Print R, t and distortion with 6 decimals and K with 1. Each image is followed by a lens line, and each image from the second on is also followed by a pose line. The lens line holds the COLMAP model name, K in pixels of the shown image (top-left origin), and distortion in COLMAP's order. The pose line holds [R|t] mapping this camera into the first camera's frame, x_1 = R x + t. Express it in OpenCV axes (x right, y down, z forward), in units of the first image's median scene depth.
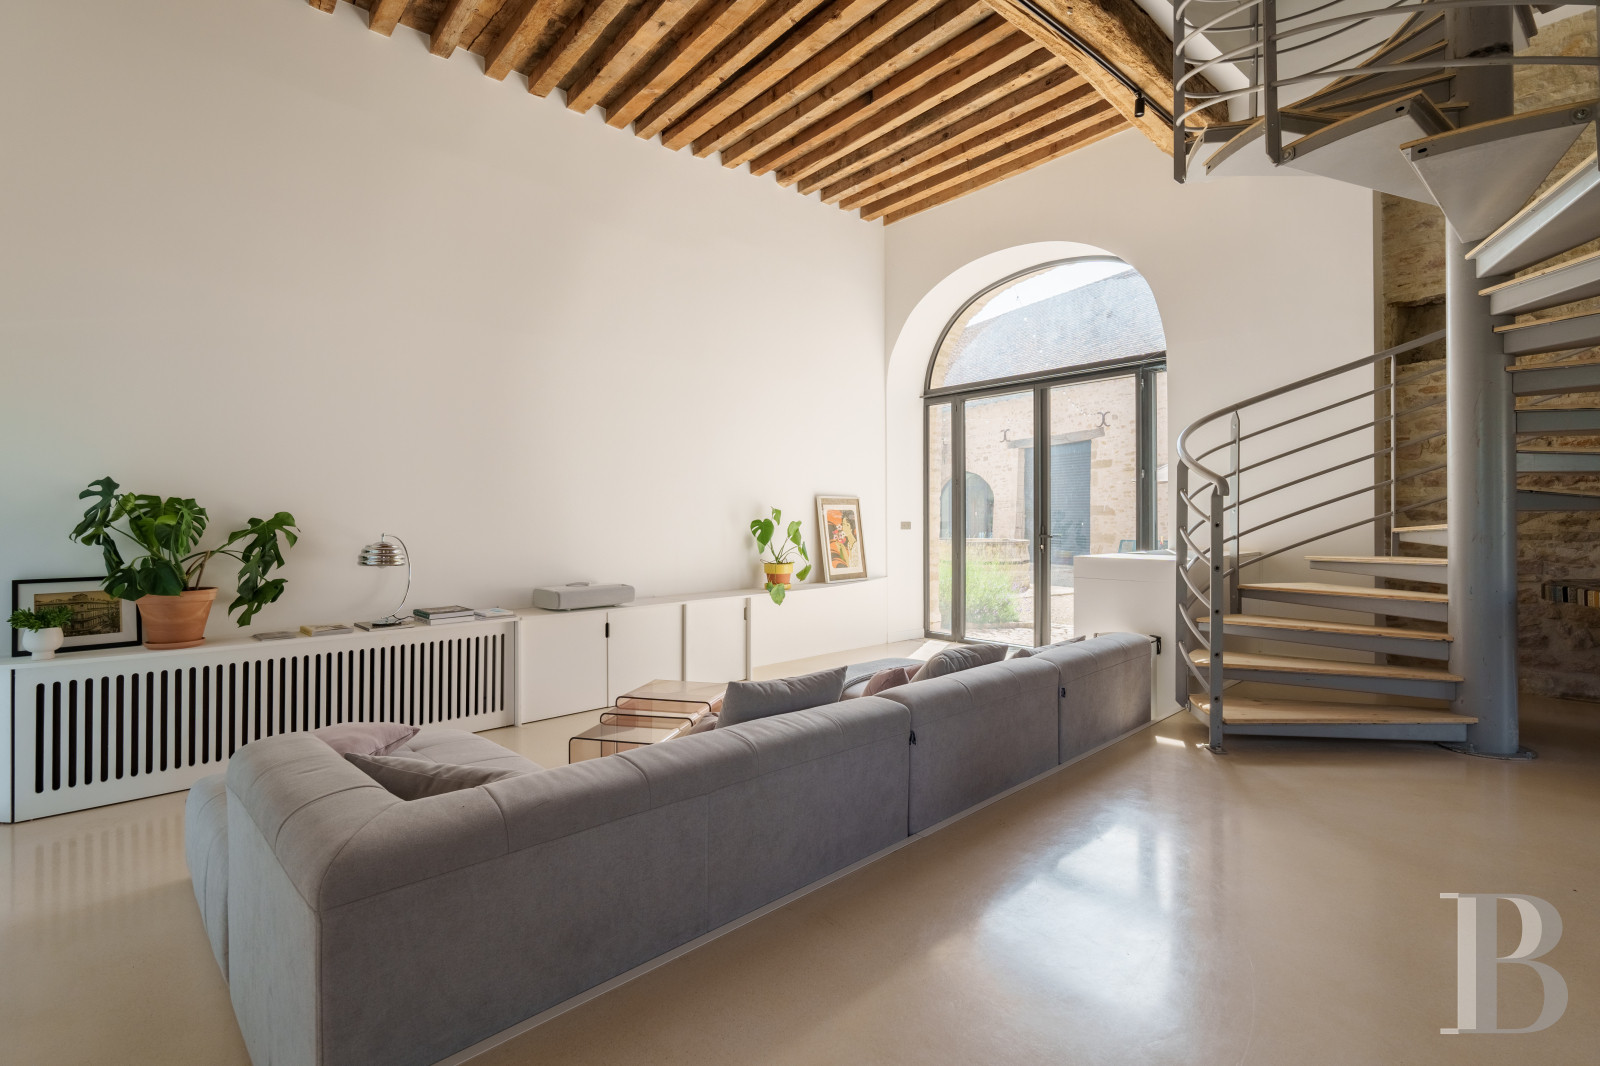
lens RADIAL K [[742.7, 0, 799.2], [0, 742.7, 512.2], [0, 0, 1]] dist [-0.014342, 0.001734]
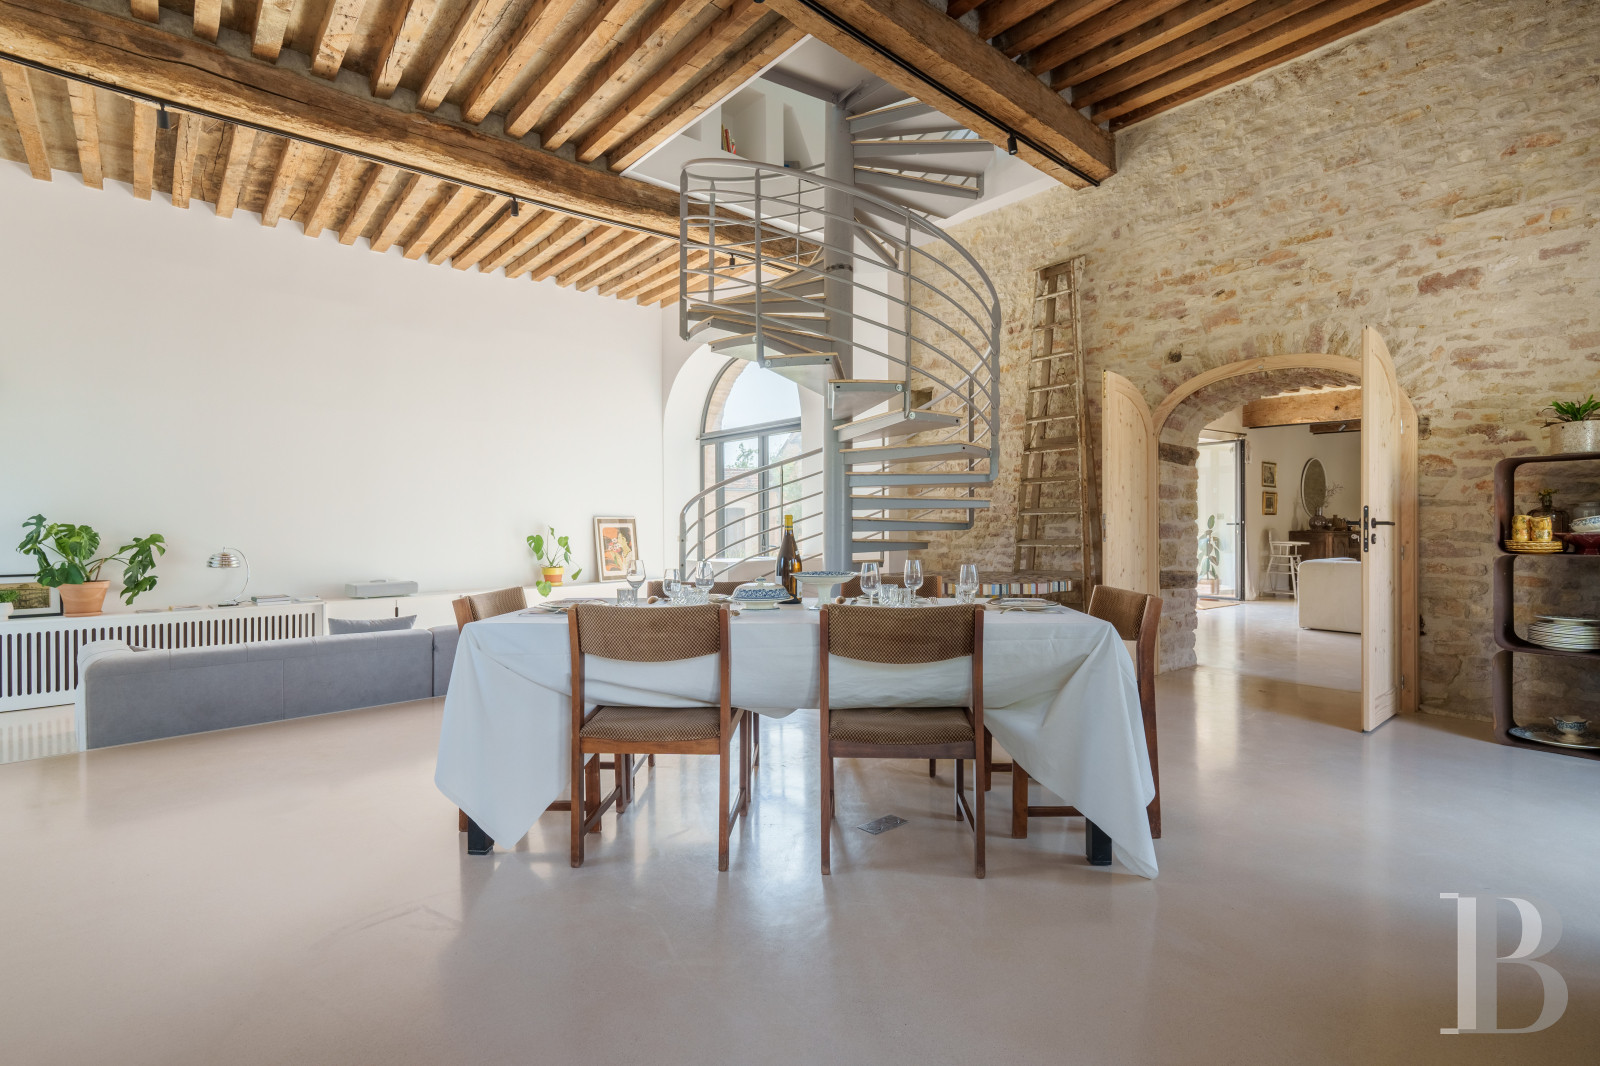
lens RADIAL K [[742.7, 0, 804.4], [0, 742.7, 531.5], [0, 0, 1]] dist [-0.014342, 0.001734]
pose [[0.999848, -0.003695, 0.017040, 0.448292], [0.003487, 0.999919, 0.012230, -0.013122], [-0.017084, -0.012169, 0.999780, -0.405583]]
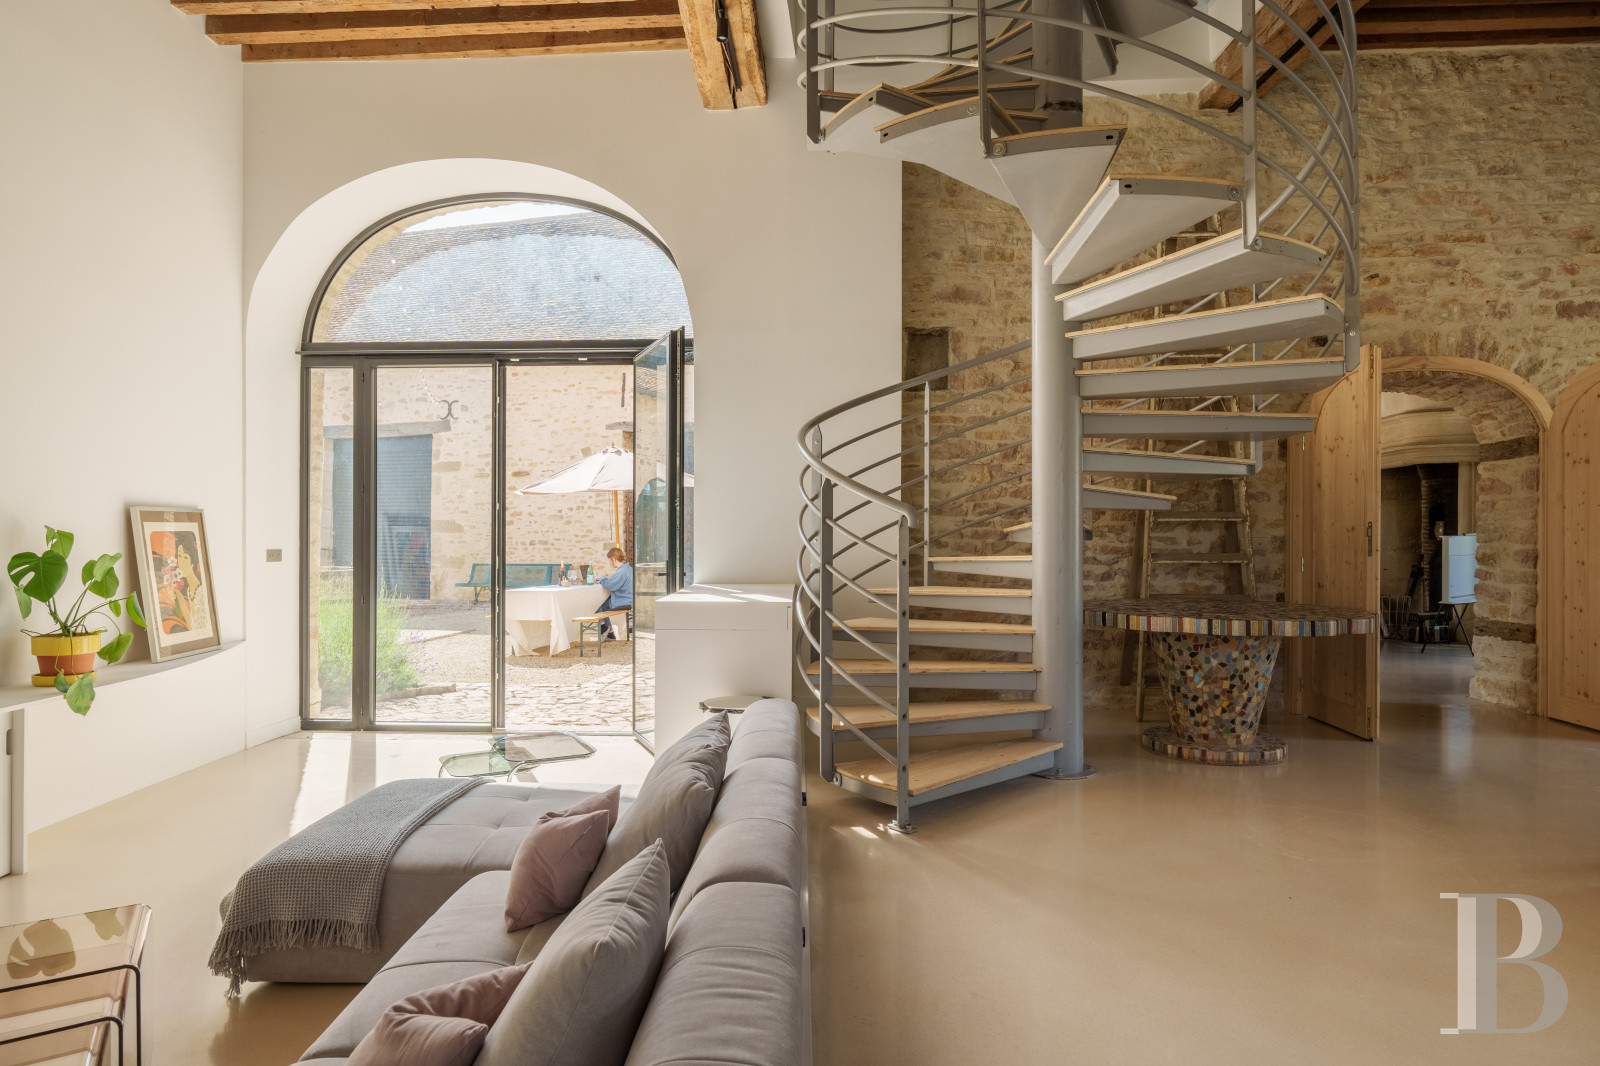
lens RADIAL K [[934.5, 0, 794.9], [0, 934.5, 534.1], [0, 0, 1]] dist [-0.000013, -0.004153]
pose [[0.696067, 0.001296, 0.717976, -0.155231], [-0.008203, 0.999947, 0.006148, -0.011424], [-0.717930, -0.010169, 0.696041, 0.185752]]
